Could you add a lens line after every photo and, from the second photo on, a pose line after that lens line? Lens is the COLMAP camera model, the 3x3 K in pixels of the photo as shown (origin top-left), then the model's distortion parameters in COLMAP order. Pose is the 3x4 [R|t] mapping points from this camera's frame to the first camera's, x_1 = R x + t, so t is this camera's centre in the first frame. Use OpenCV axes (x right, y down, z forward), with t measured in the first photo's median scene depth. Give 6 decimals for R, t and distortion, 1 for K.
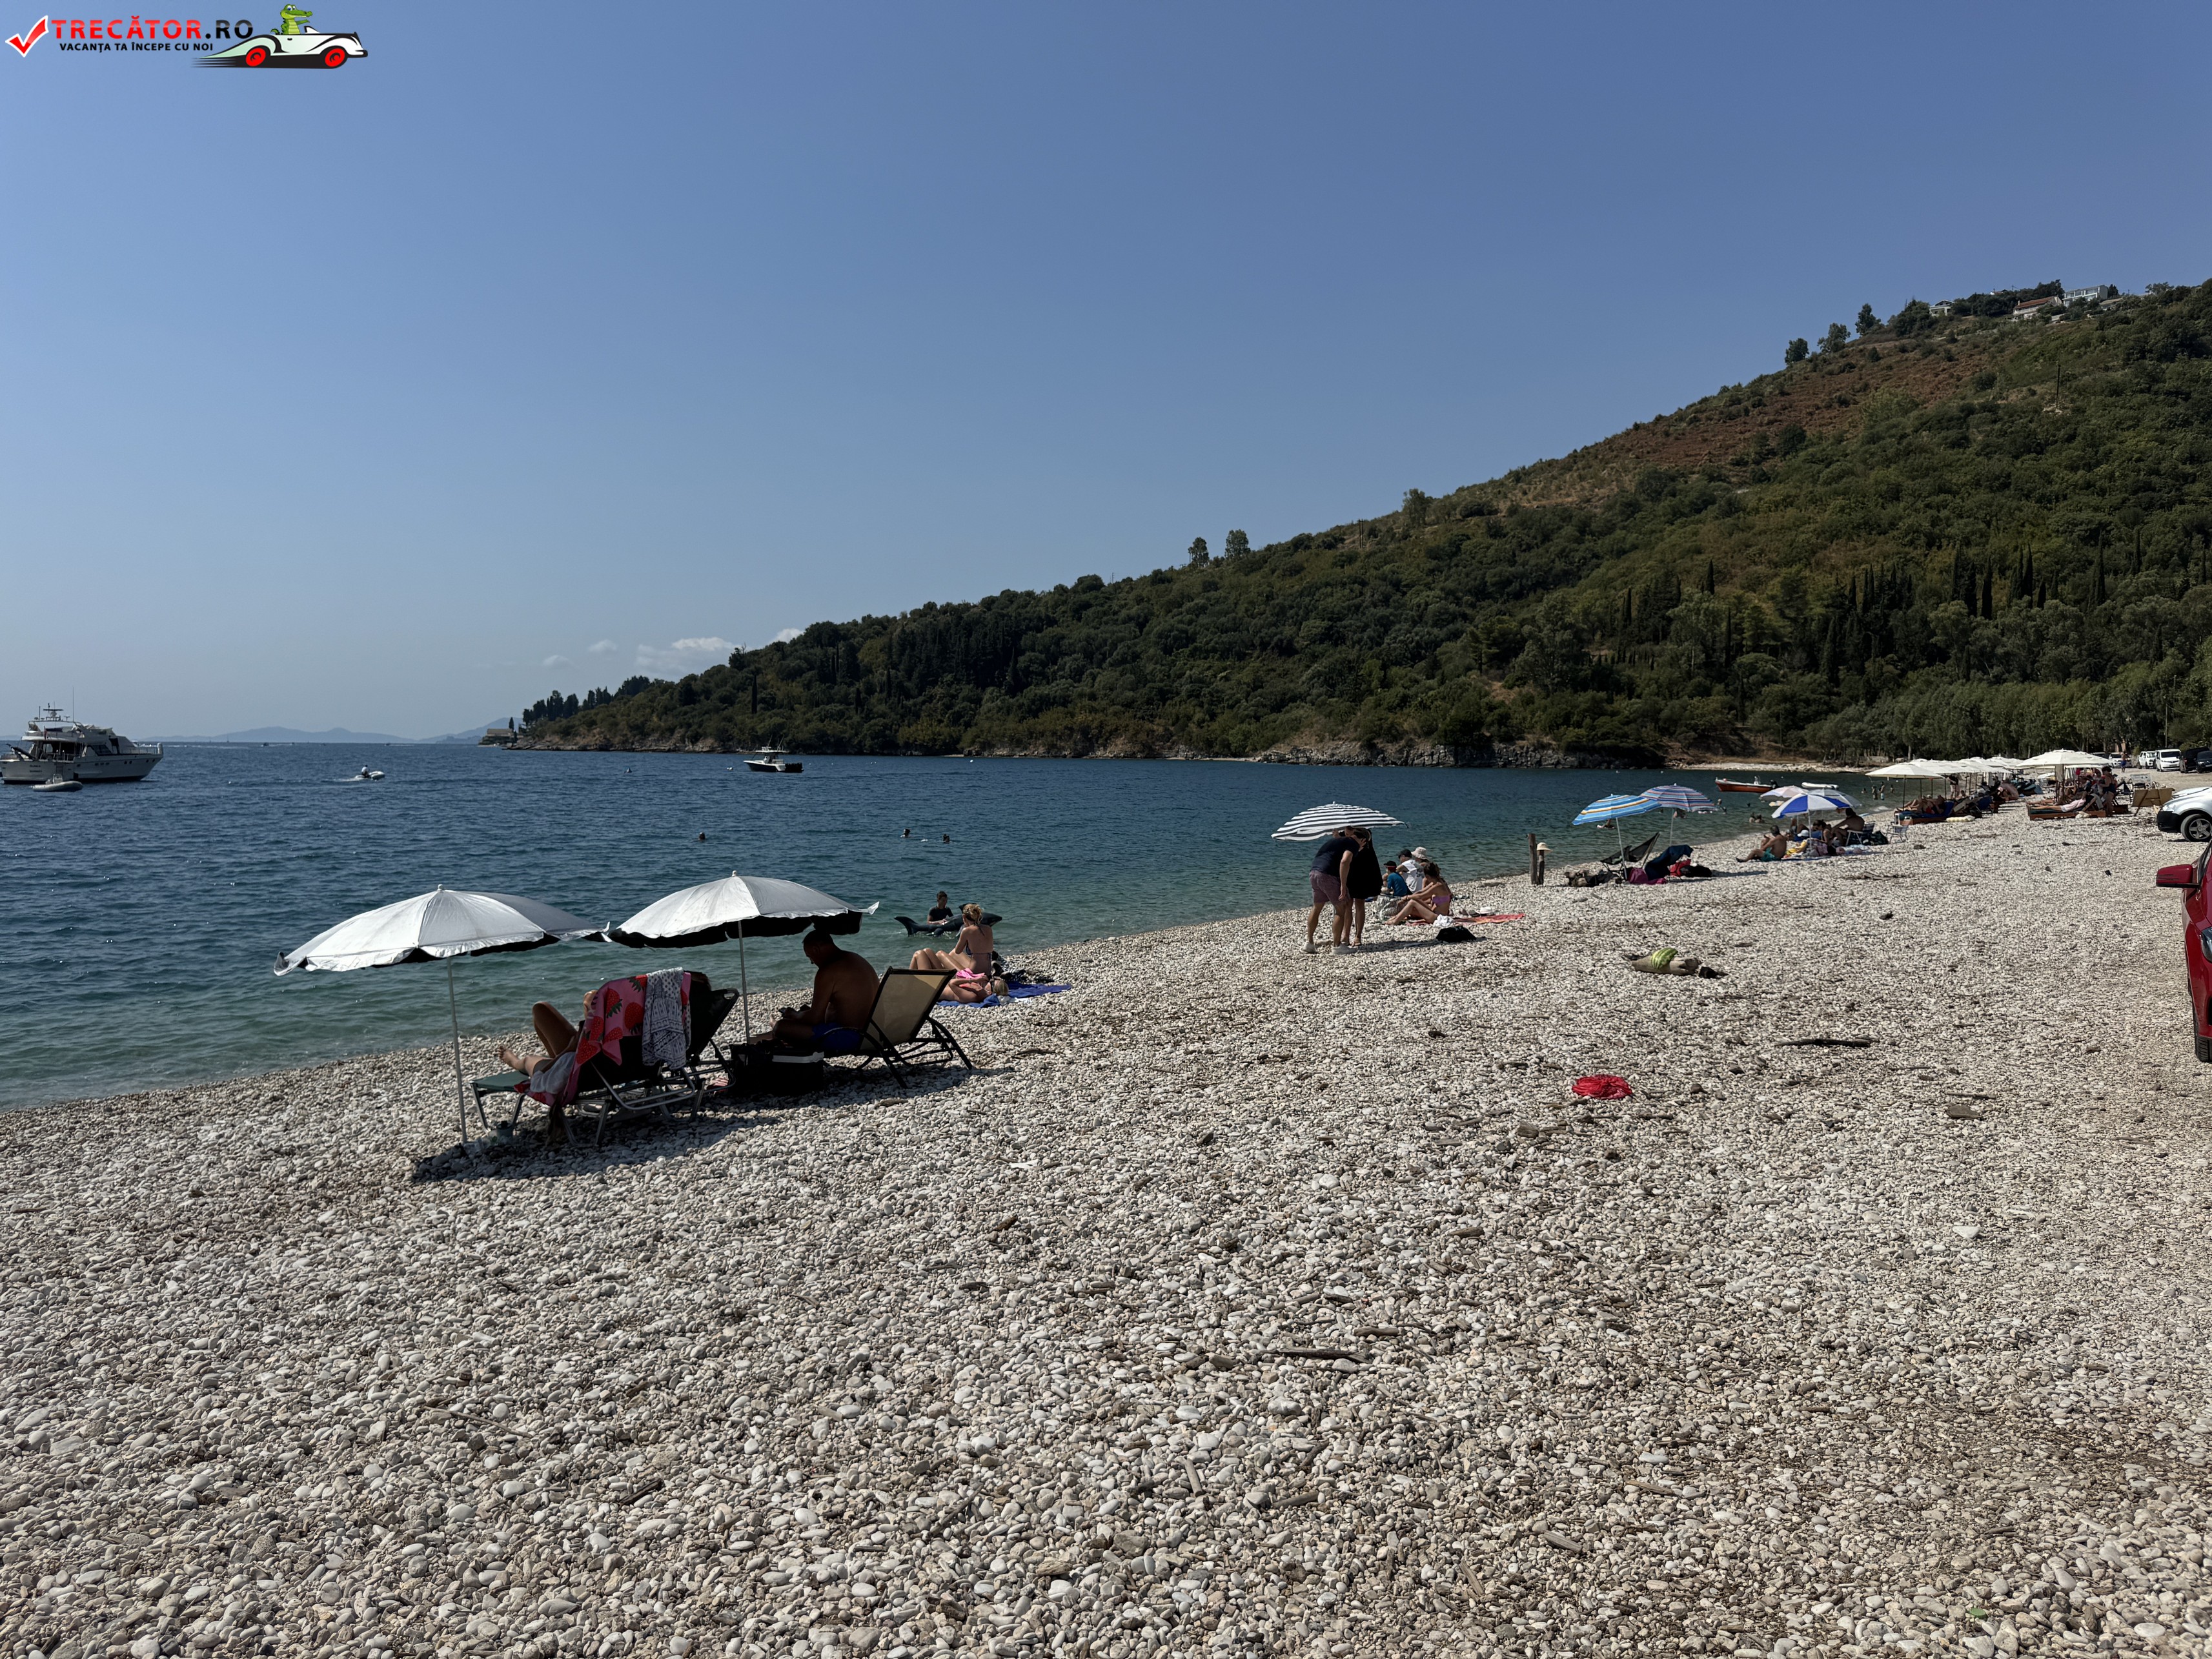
lens RADIAL K [[1551.2, 0, 1108.6], [0, 1551.2, 859.5], [0, 0, 1]] dist [0.123542, -0.221312]
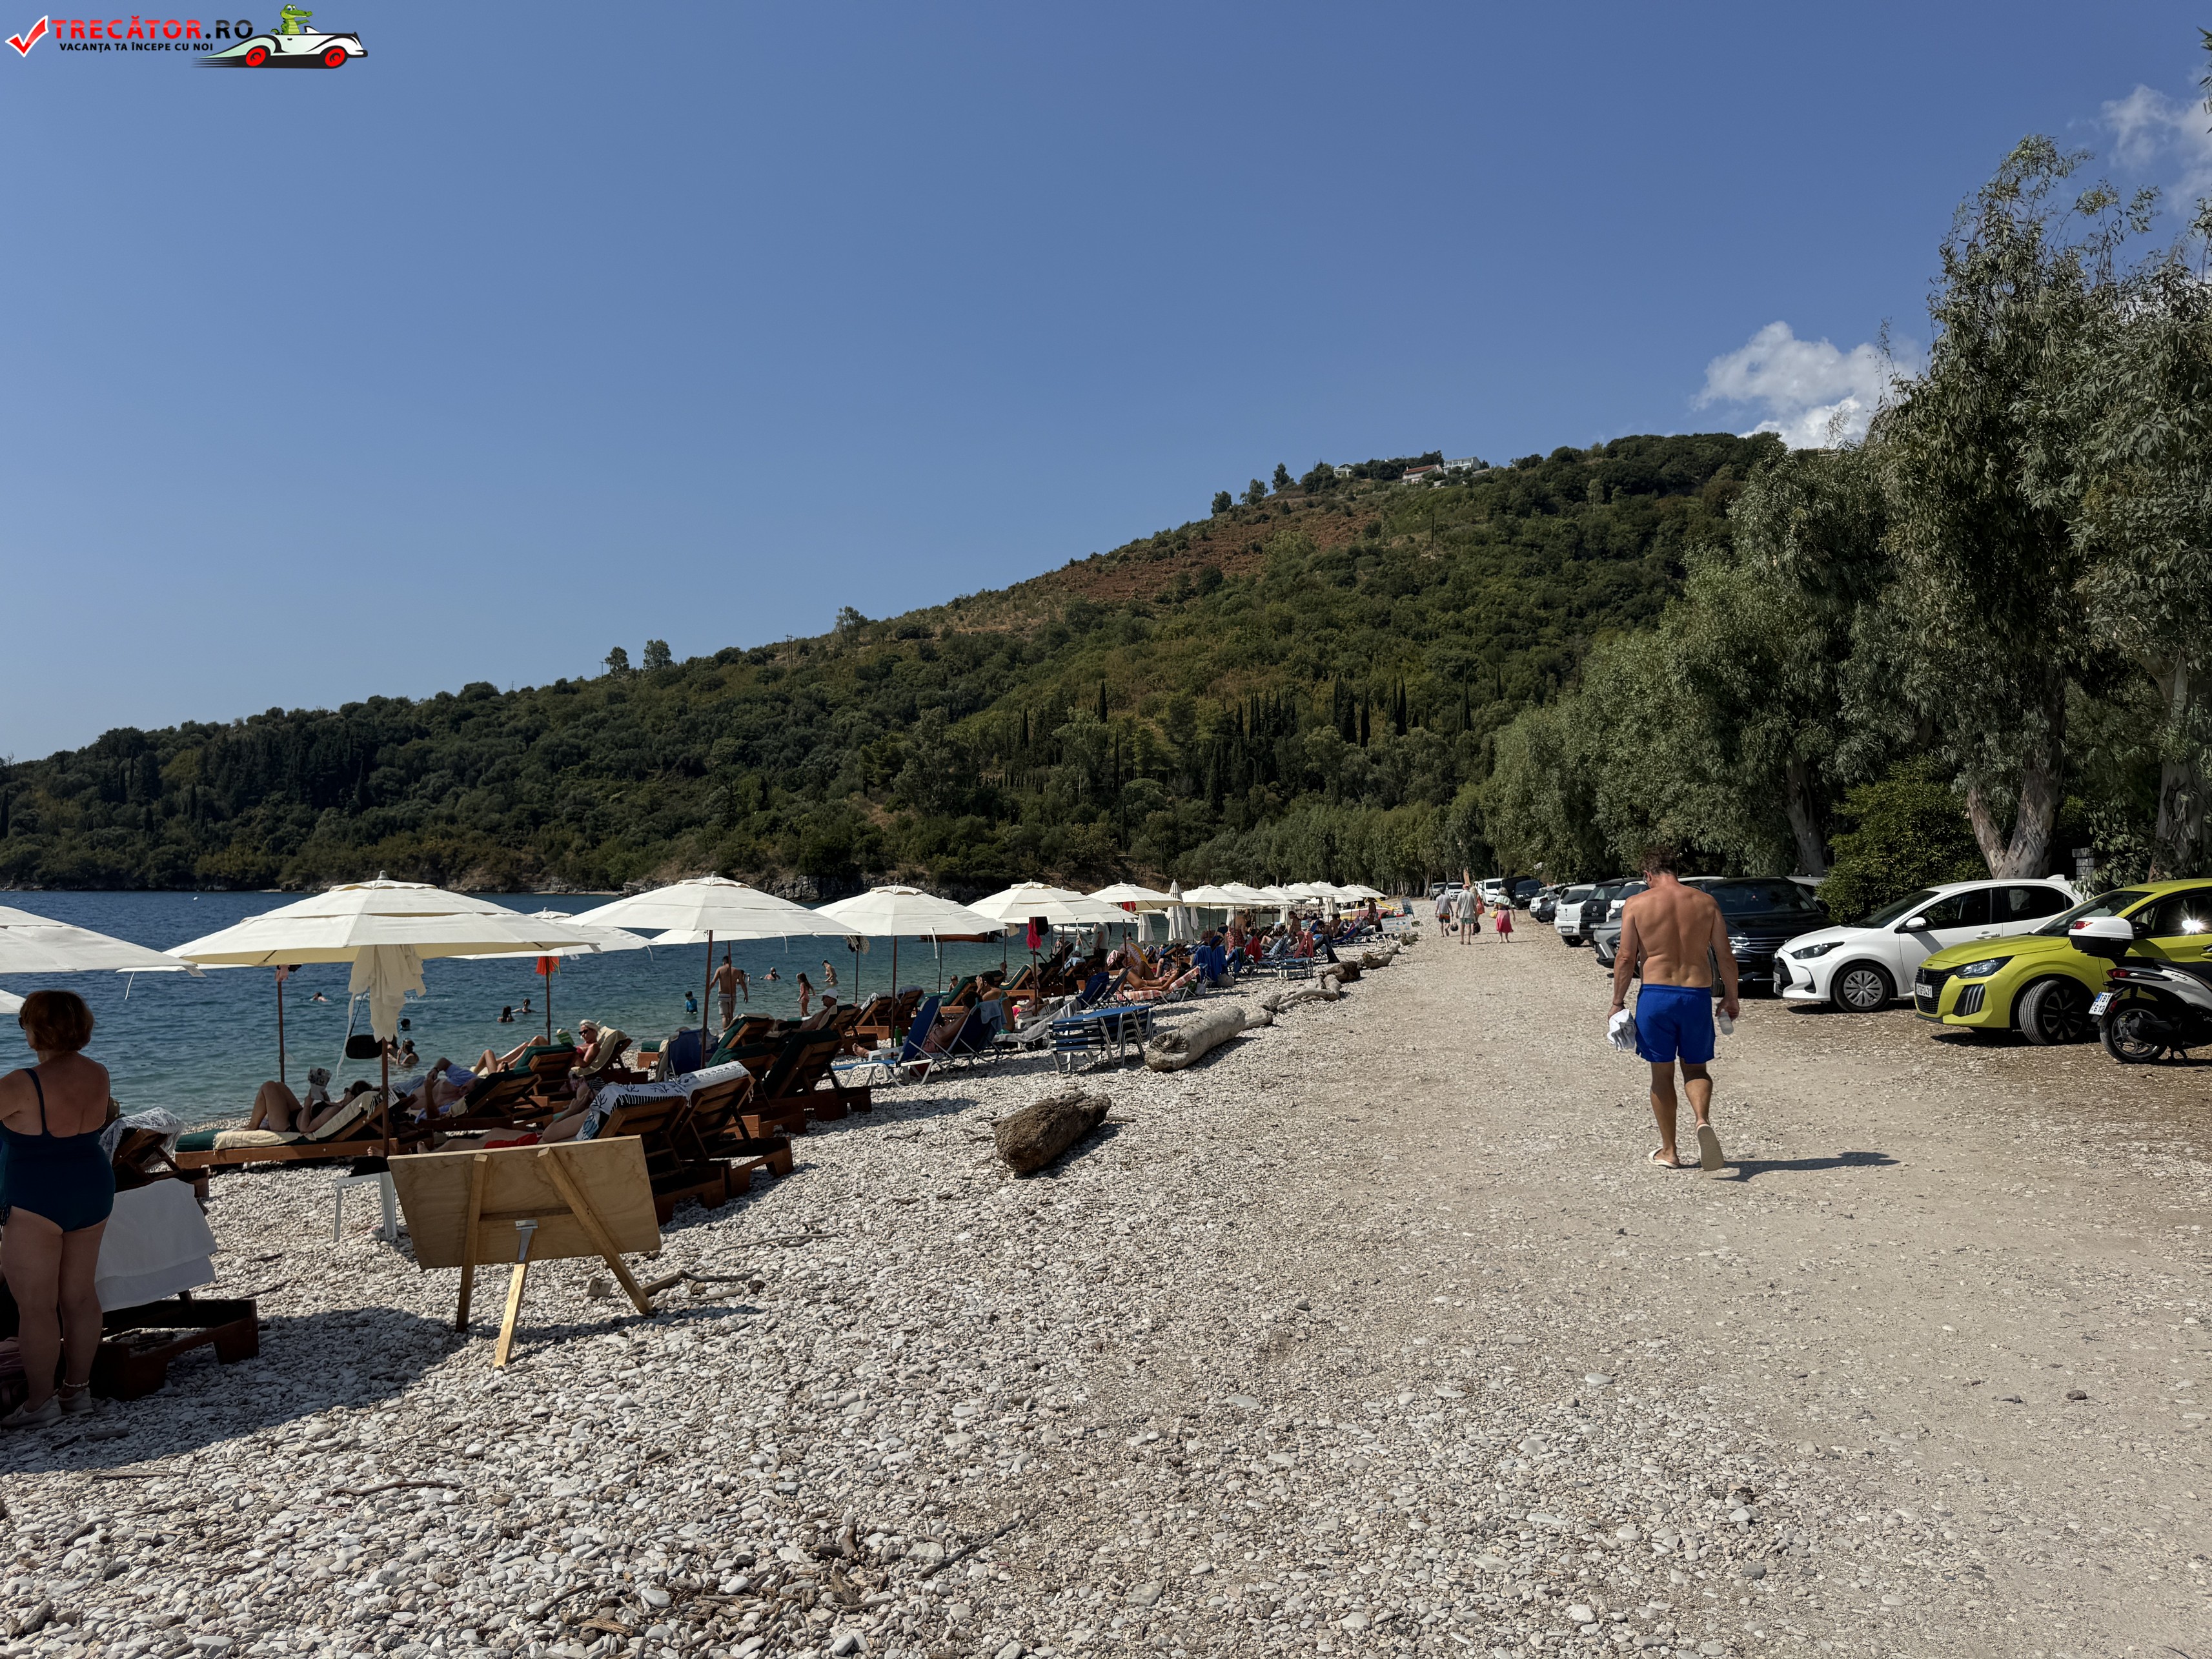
lens RADIAL K [[1548.6, 0, 1113.2], [0, 1548.6, 826.7], [0, 0, 1]] dist [0.193030, -0.434637]
pose [[0.950931, 0.007145, 0.309321, 0.068313], [0.025308, 0.994587, -0.100776, -0.005882], [-0.308366, 0.103660, 0.945603, 0.084350]]
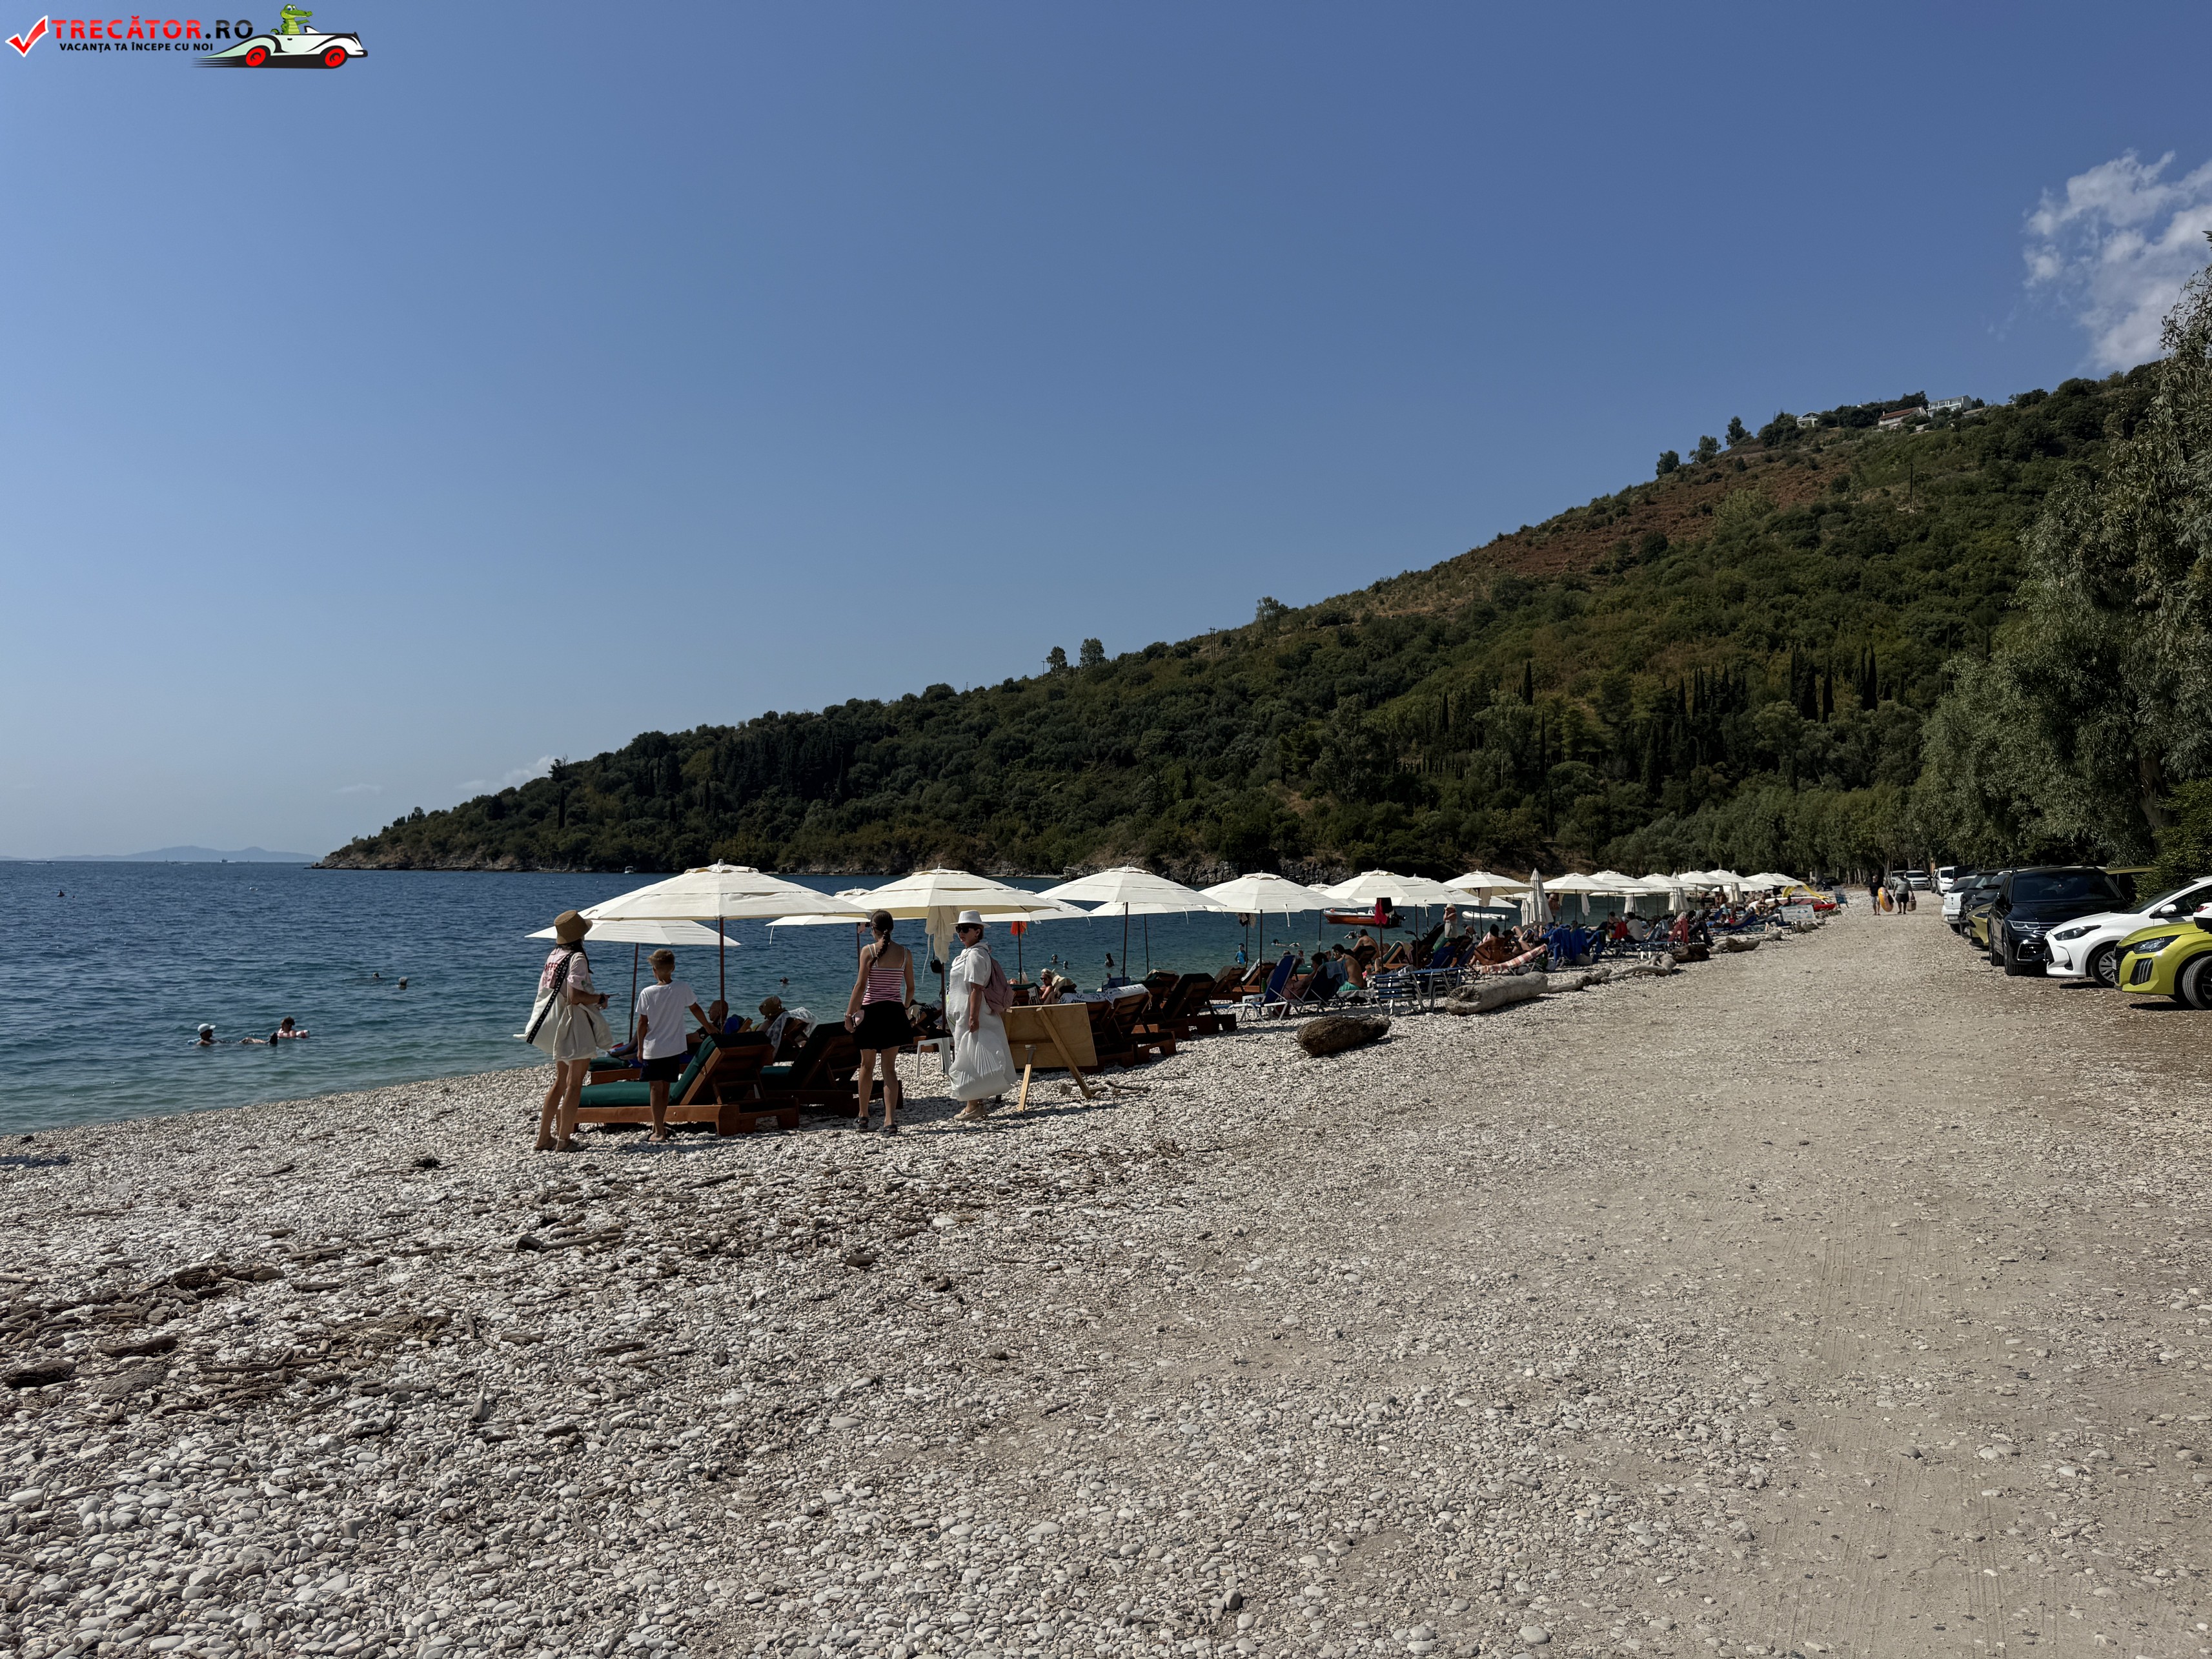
lens RADIAL K [[1548.9, 0, 1090.8], [0, 1548.9, 838.4], [0, 0, 1]] dist [0.171469, -0.353131]
pose [[0.999535, -0.000409, 0.030500, 0.067968], [0.003094, 0.996114, -0.088016, -0.005158], [-0.030345, 0.088069, 0.995652, 0.072599]]
